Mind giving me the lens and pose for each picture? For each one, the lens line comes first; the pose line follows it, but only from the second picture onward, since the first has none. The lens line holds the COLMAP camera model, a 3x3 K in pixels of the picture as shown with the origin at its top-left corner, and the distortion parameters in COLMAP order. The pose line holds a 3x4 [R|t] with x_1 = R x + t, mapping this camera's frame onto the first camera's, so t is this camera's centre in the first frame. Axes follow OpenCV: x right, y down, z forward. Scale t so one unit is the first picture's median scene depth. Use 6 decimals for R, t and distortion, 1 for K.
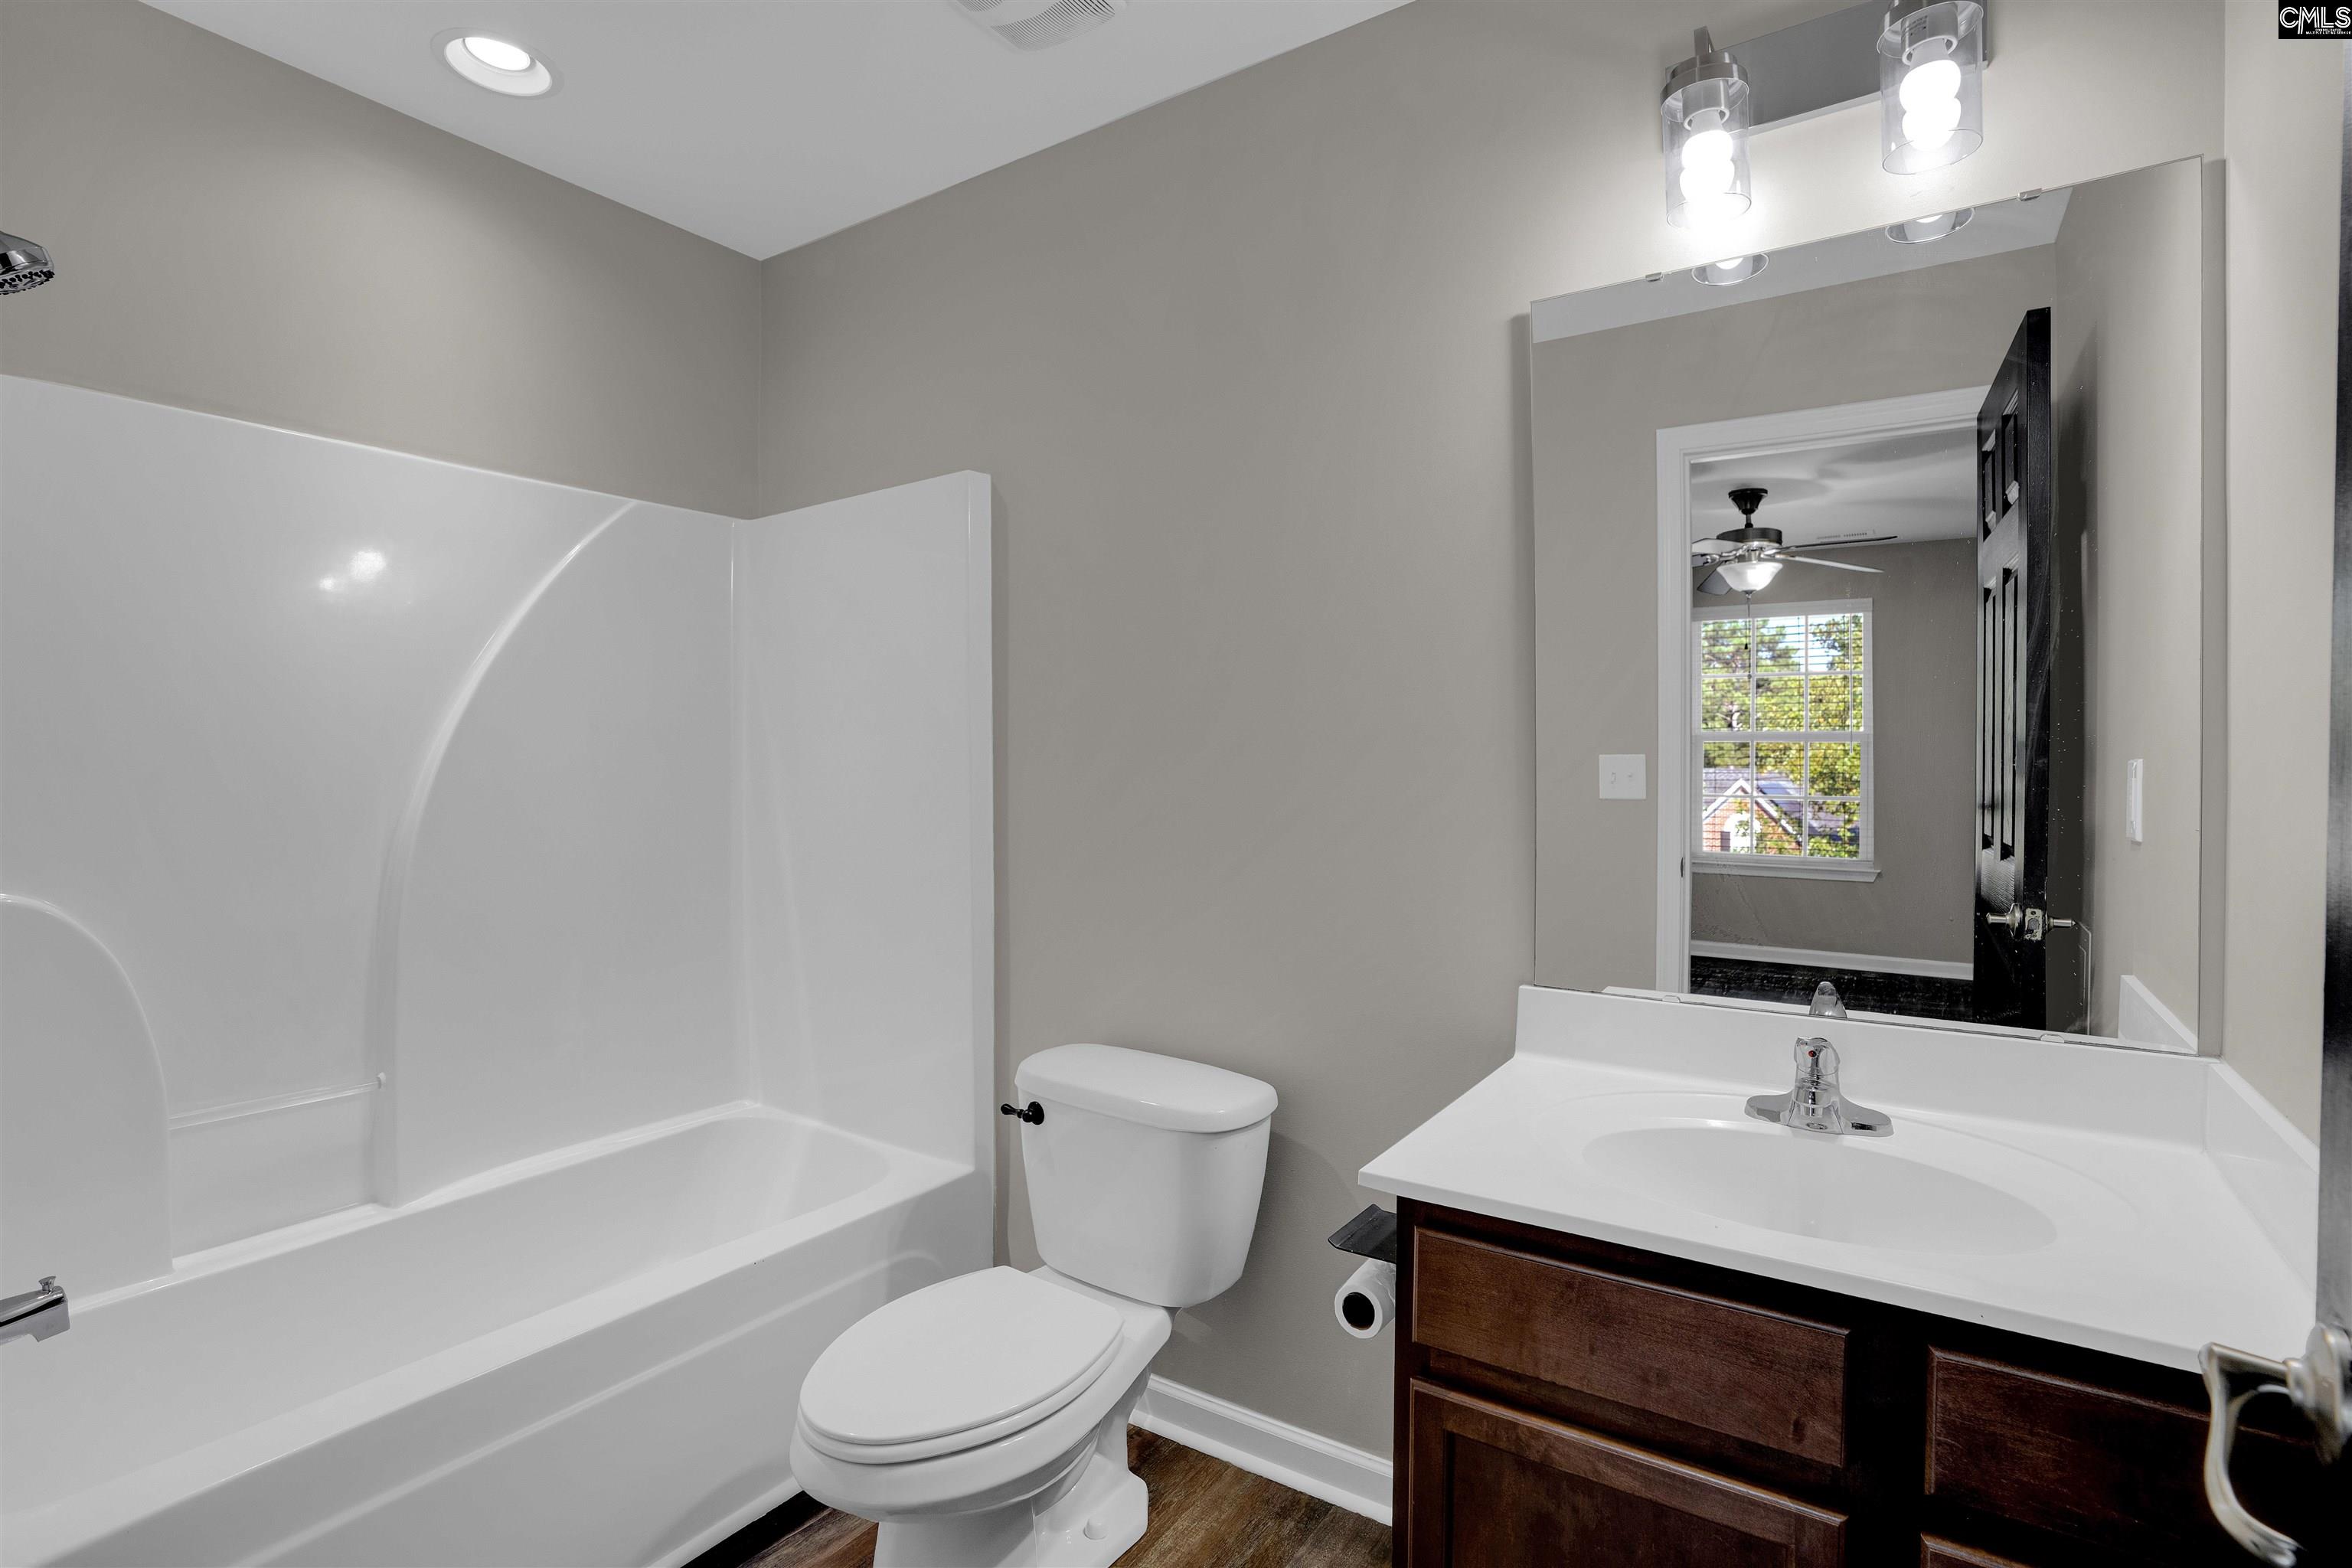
lens RADIAL K [[1100.5, 0, 1187.0], [0, 1100.5, 782.0], [0, 0, 1]] dist [-0.068666, 0.027306]
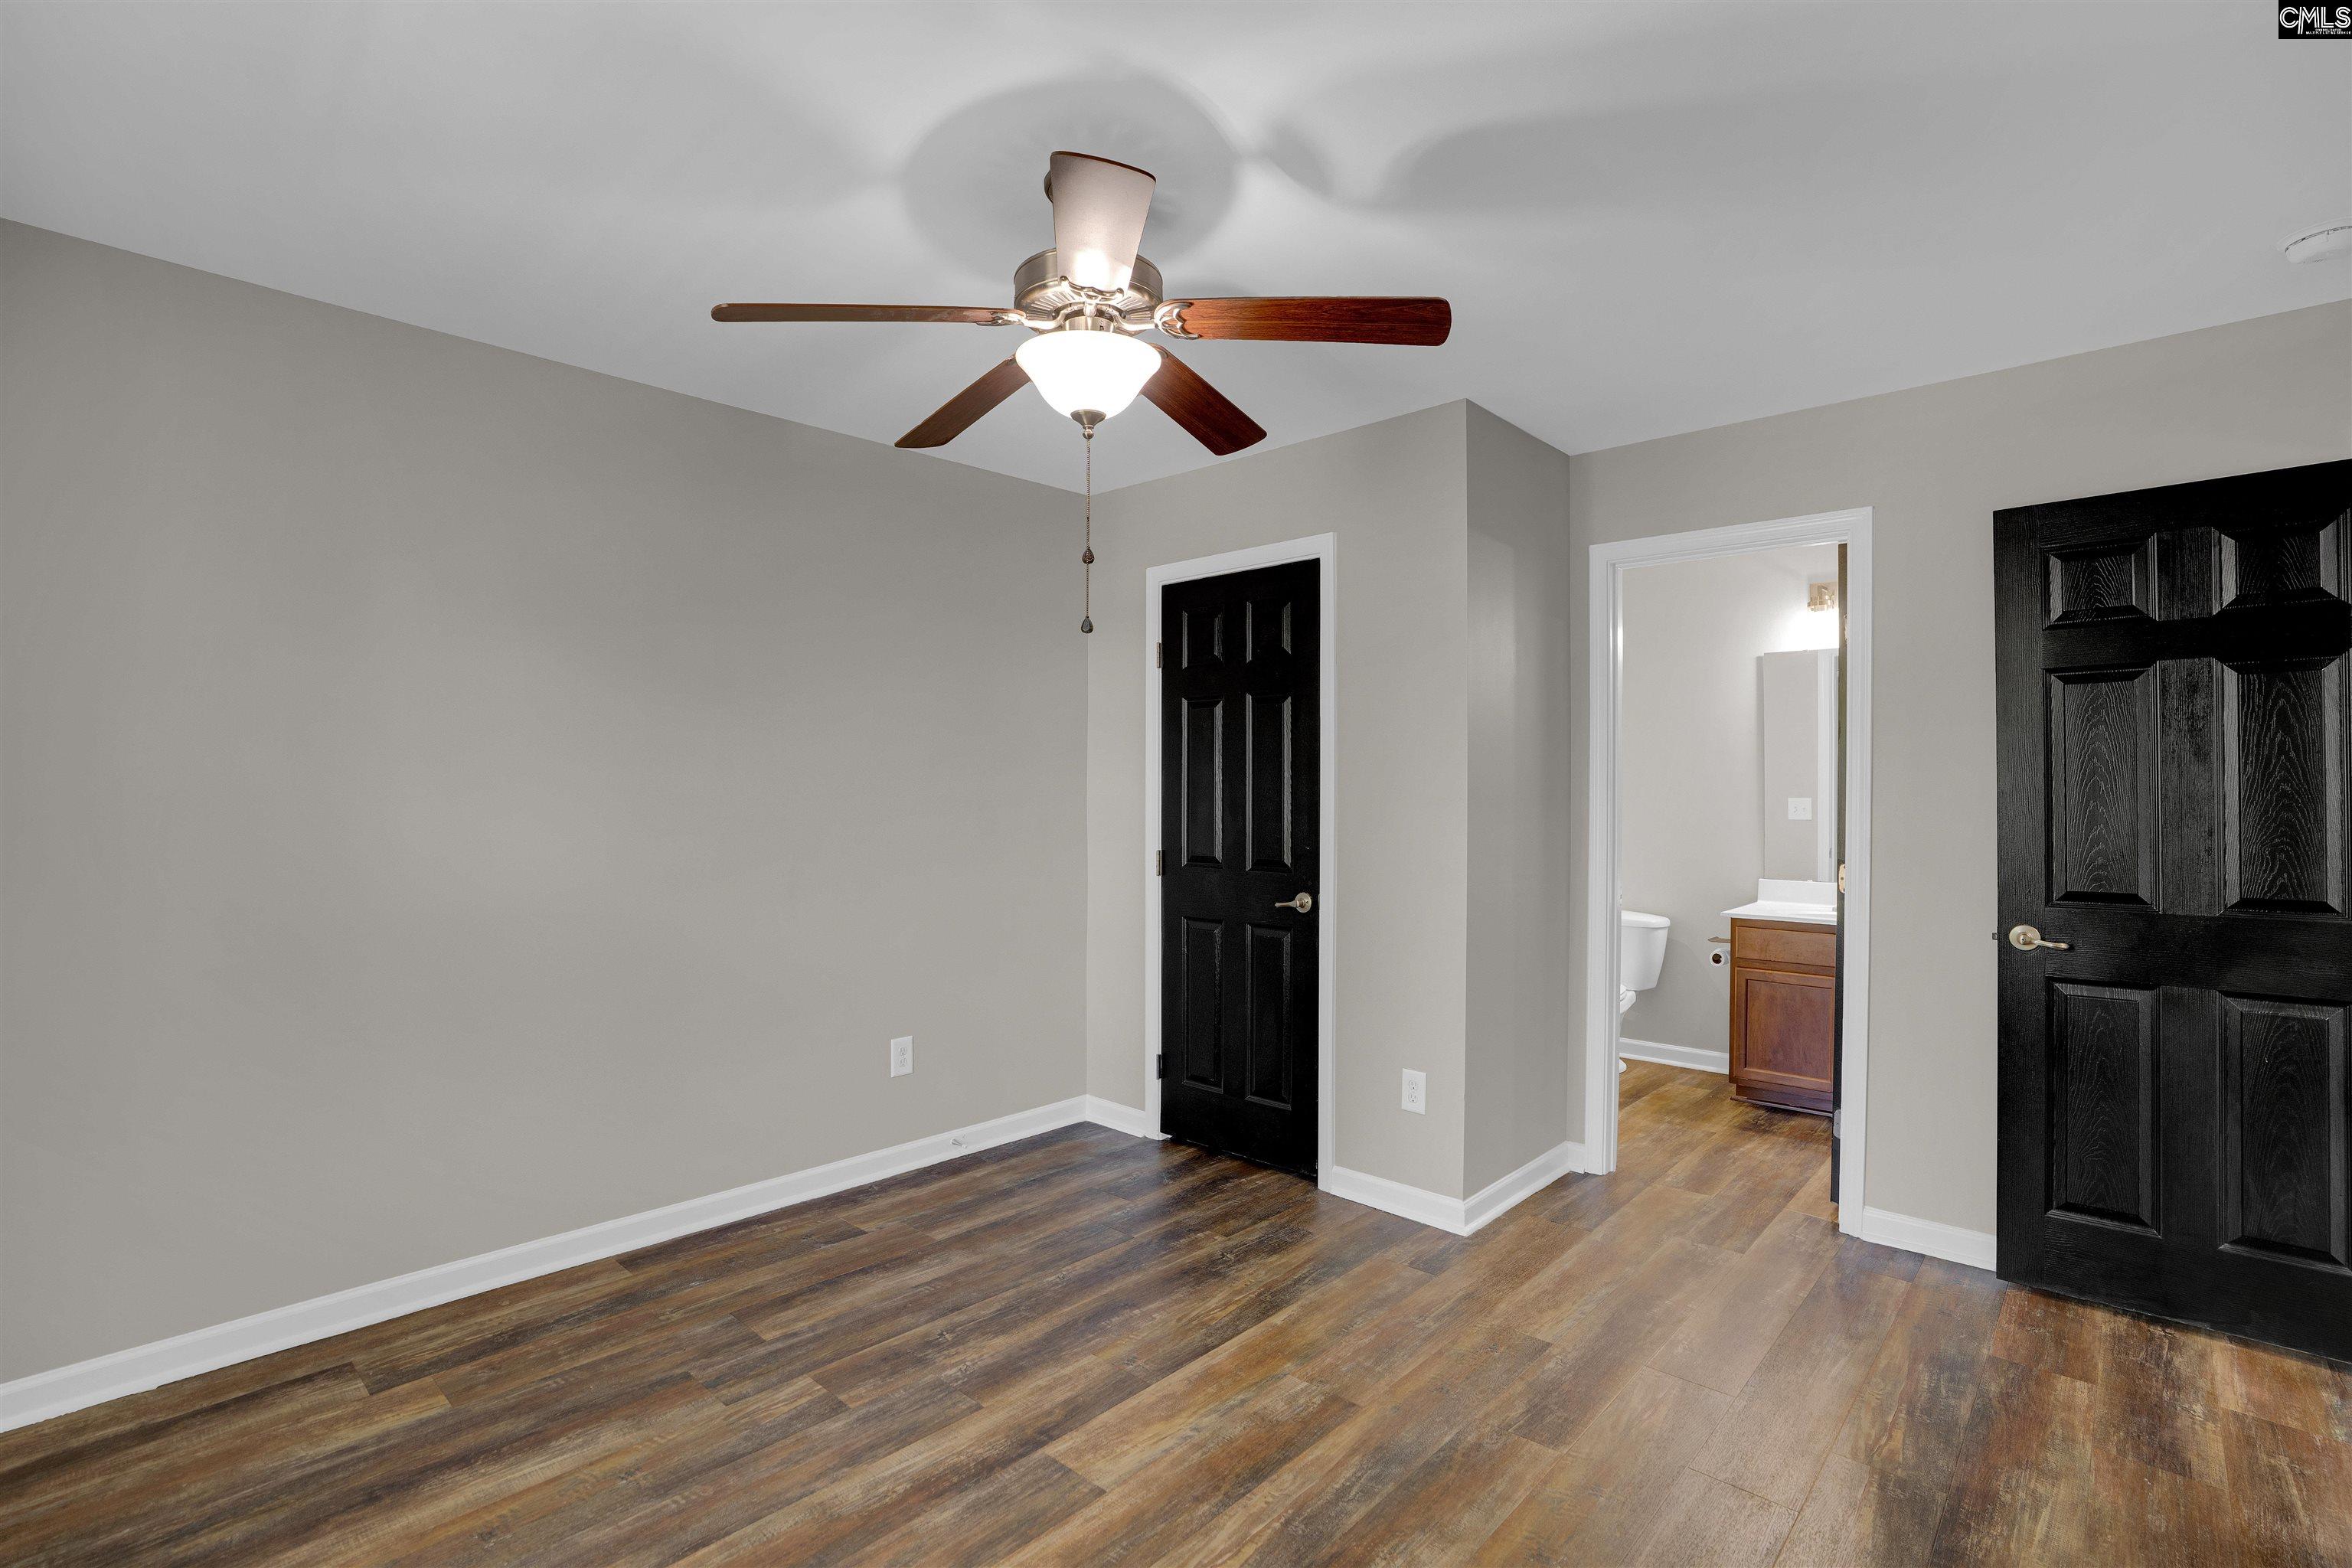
lens RADIAL K [[1100.5, 0, 1187.0], [0, 1100.5, 782.0], [0, 0, 1]] dist [-0.068666, 0.027306]
pose [[0.988823, 0.009707, -0.148777, -0.851720], [-0.011846, 0.999839, -0.013499, -0.028880], [0.148622, 0.015110, 0.988779, -2.292712]]
